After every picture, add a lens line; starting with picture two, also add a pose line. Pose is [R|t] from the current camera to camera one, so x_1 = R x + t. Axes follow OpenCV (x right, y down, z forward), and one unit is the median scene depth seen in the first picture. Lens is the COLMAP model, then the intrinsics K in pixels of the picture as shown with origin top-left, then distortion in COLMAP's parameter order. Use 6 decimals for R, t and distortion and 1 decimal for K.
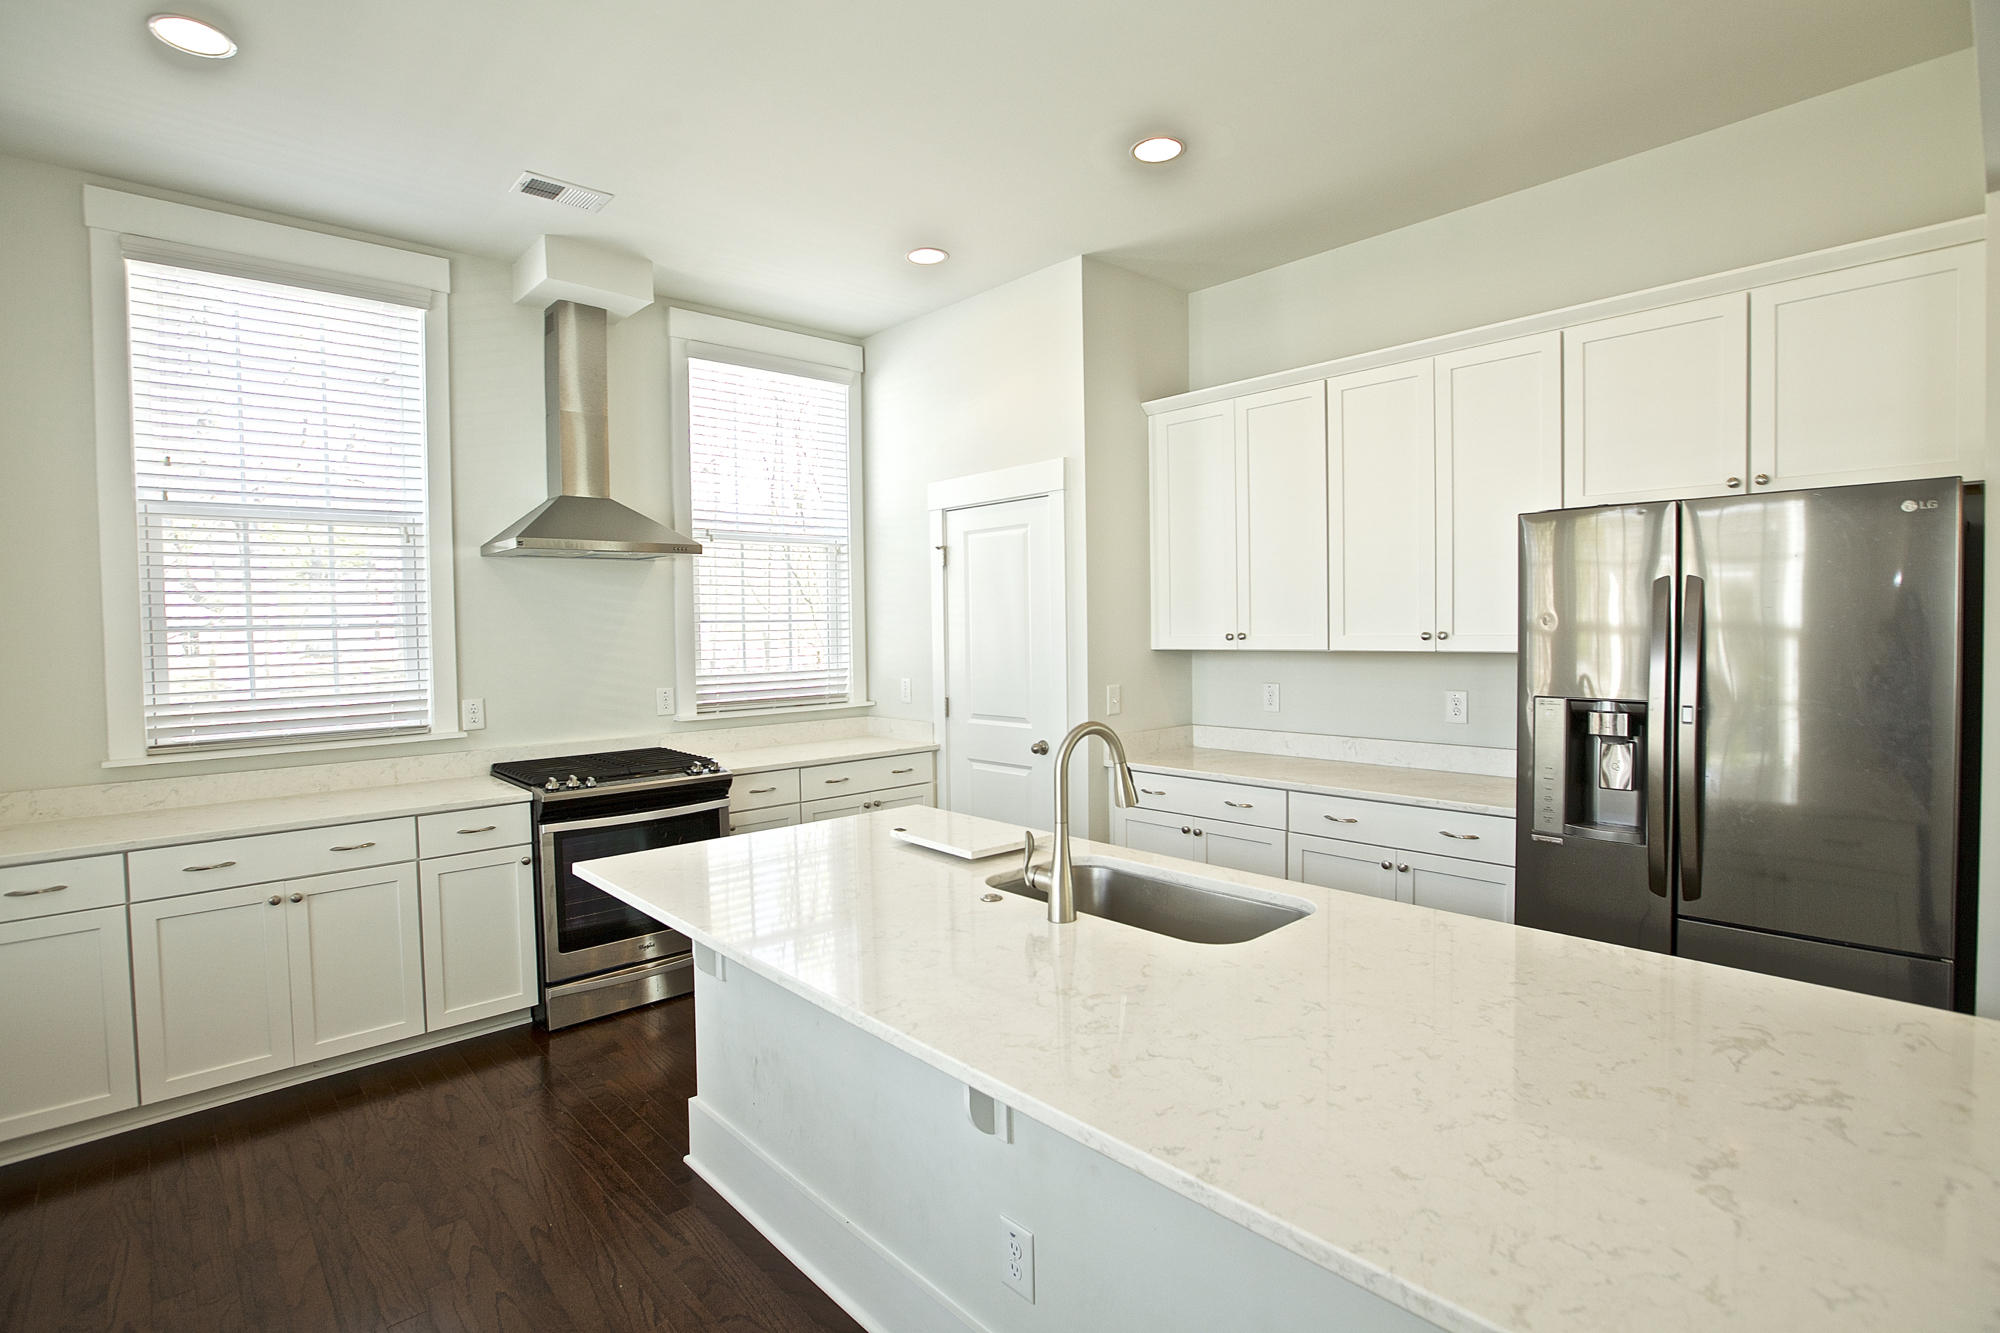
lens RADIAL K [[961.4, 0, 1005.5], [0, 961.4, 656.8], [0, 0, 1]] dist [-0.068152, 0.037061]
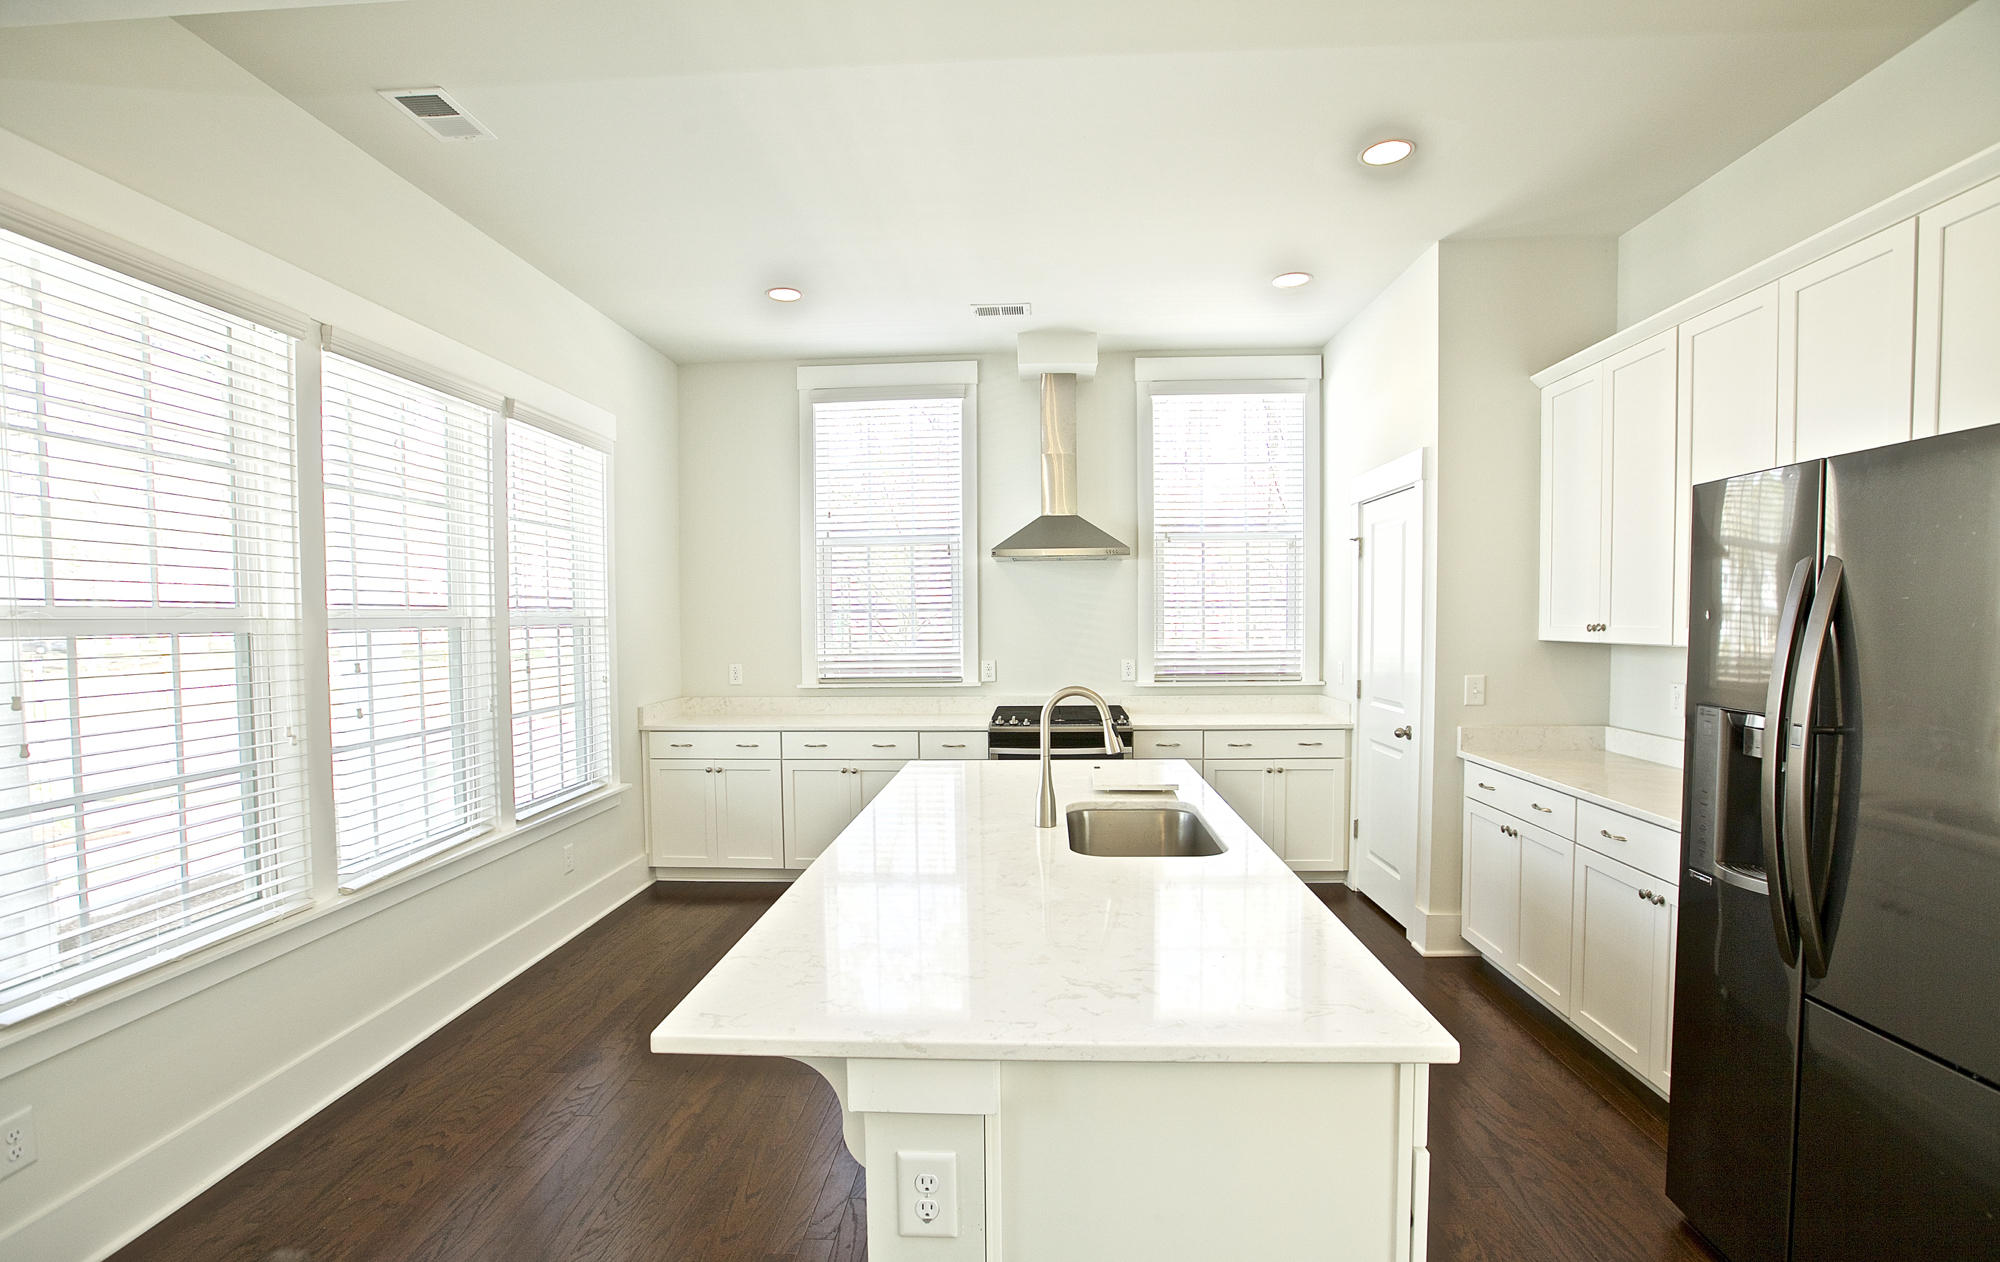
lens RADIAL K [[933.0, 0, 1008.6], [0, 933.0, 649.2], [0, 0, 1]] dist [-0.020169, 0.000062]
pose [[0.711369, 0.034844, -0.701954, 0.440133], [-0.026768, 0.999389, 0.022480, -0.005313], [0.702309, 0.002798, 0.711867, -0.003143]]
